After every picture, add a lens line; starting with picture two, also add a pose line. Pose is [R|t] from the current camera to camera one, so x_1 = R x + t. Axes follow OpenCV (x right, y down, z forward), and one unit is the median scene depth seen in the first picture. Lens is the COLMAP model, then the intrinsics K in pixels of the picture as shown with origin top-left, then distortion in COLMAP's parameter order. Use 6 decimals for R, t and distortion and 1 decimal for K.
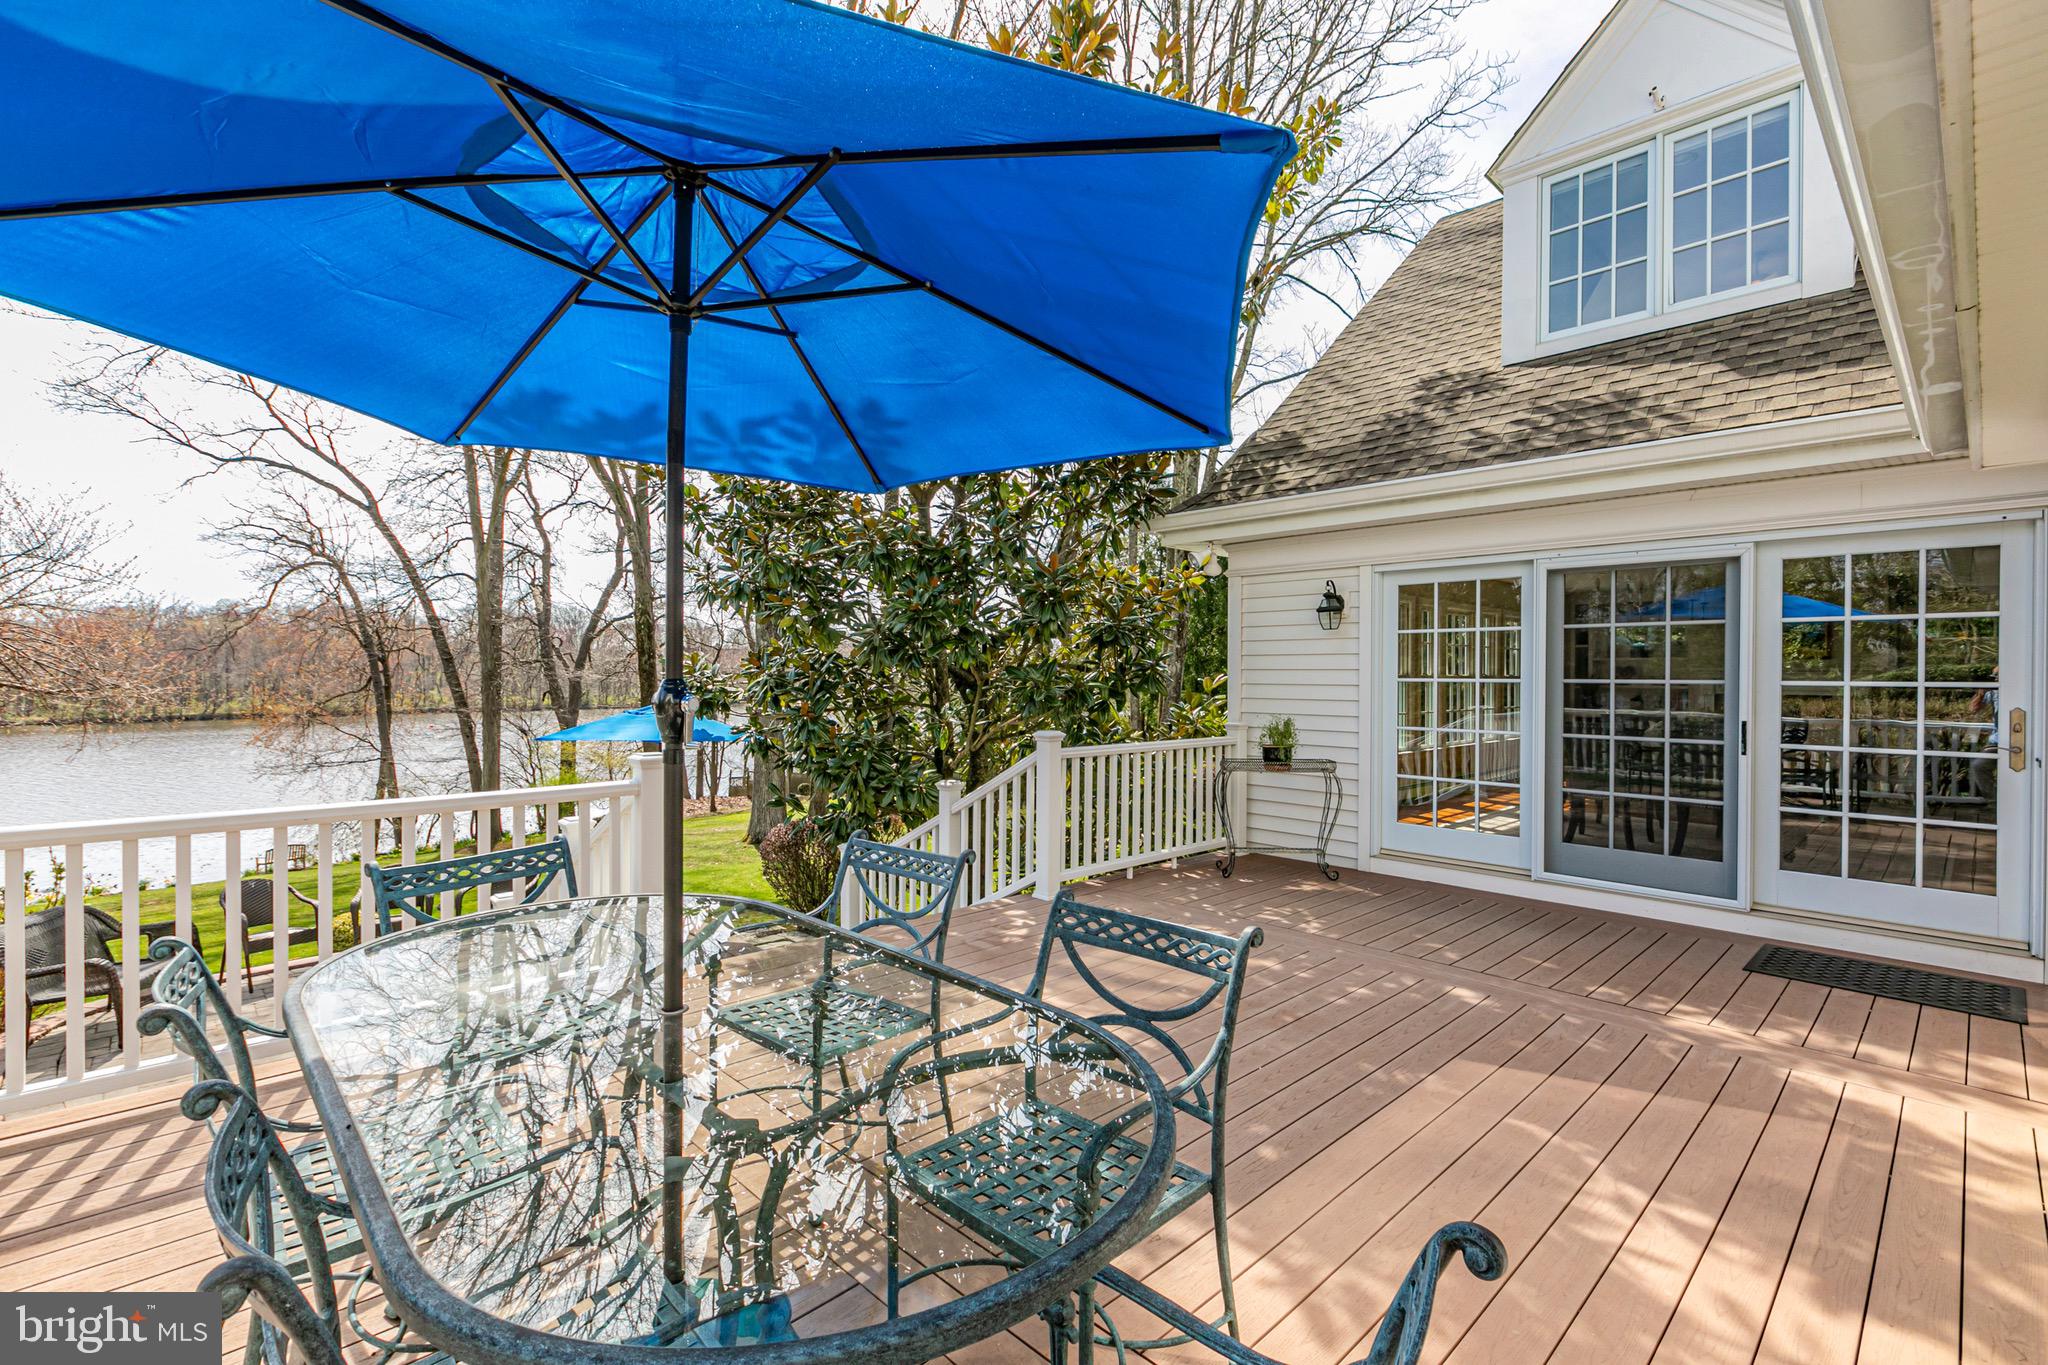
lens RADIAL K [[916.6, 0, 1032.4], [0, 916.6, 677.5], [0, 0, 1]] dist [0.002564, 0.000232]
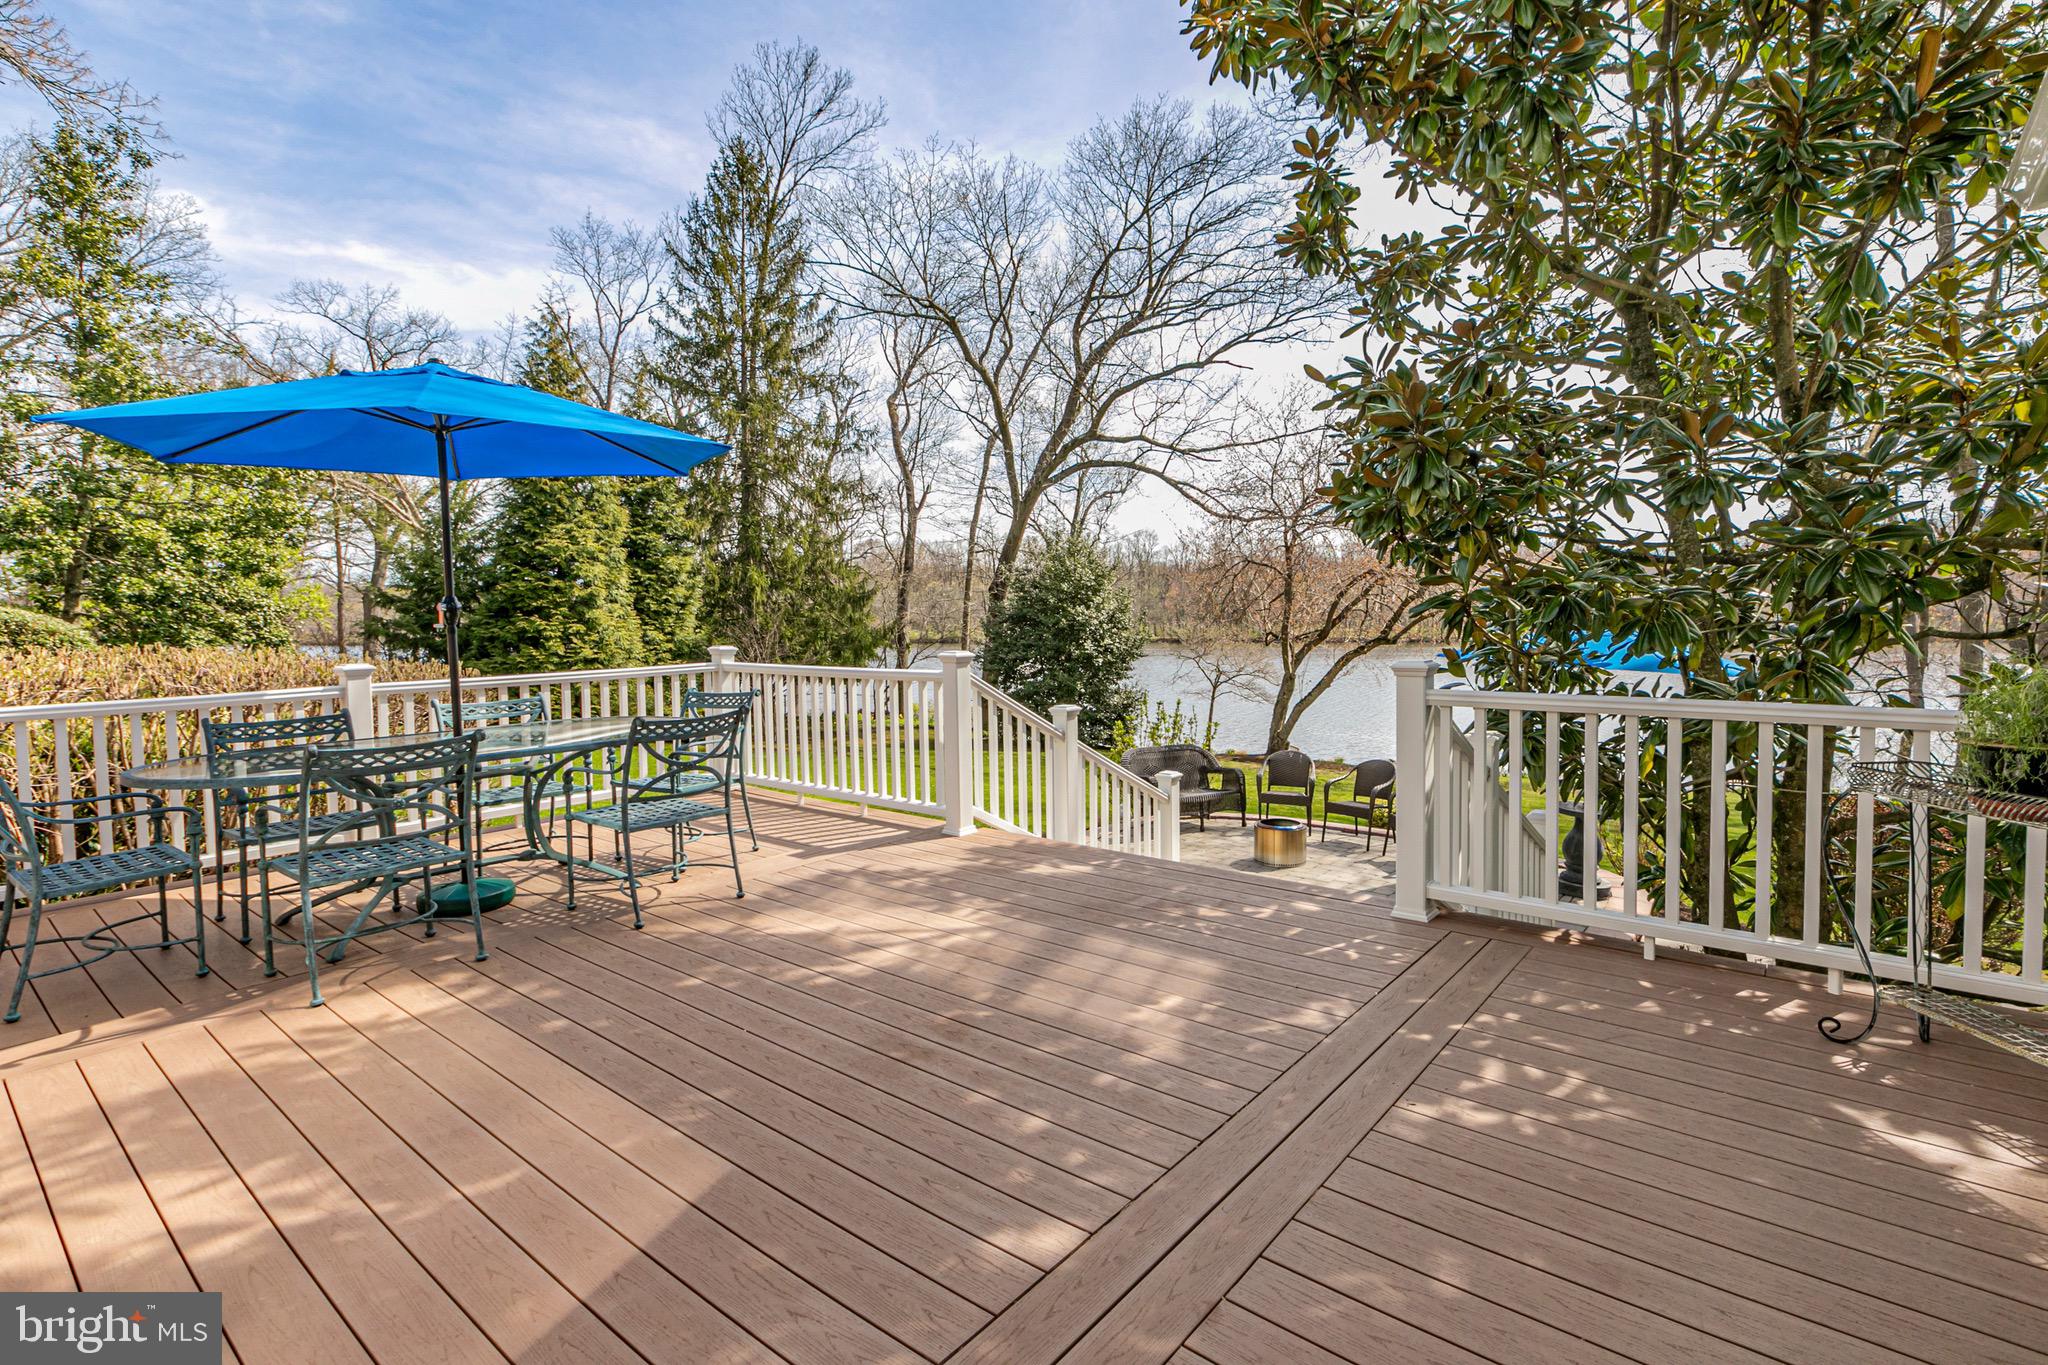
lens RADIAL K [[977.9, 0, 1030.0], [0, 977.9, 674.5], [0, 0, 1]] dist [0.003797, 0.000524]
pose [[0.120409, 0.066660, -0.990484, 1.166087], [0.011753, 0.997577, 0.068566, 0.035286], [0.992655, -0.019897, 0.119334, 1.165340]]
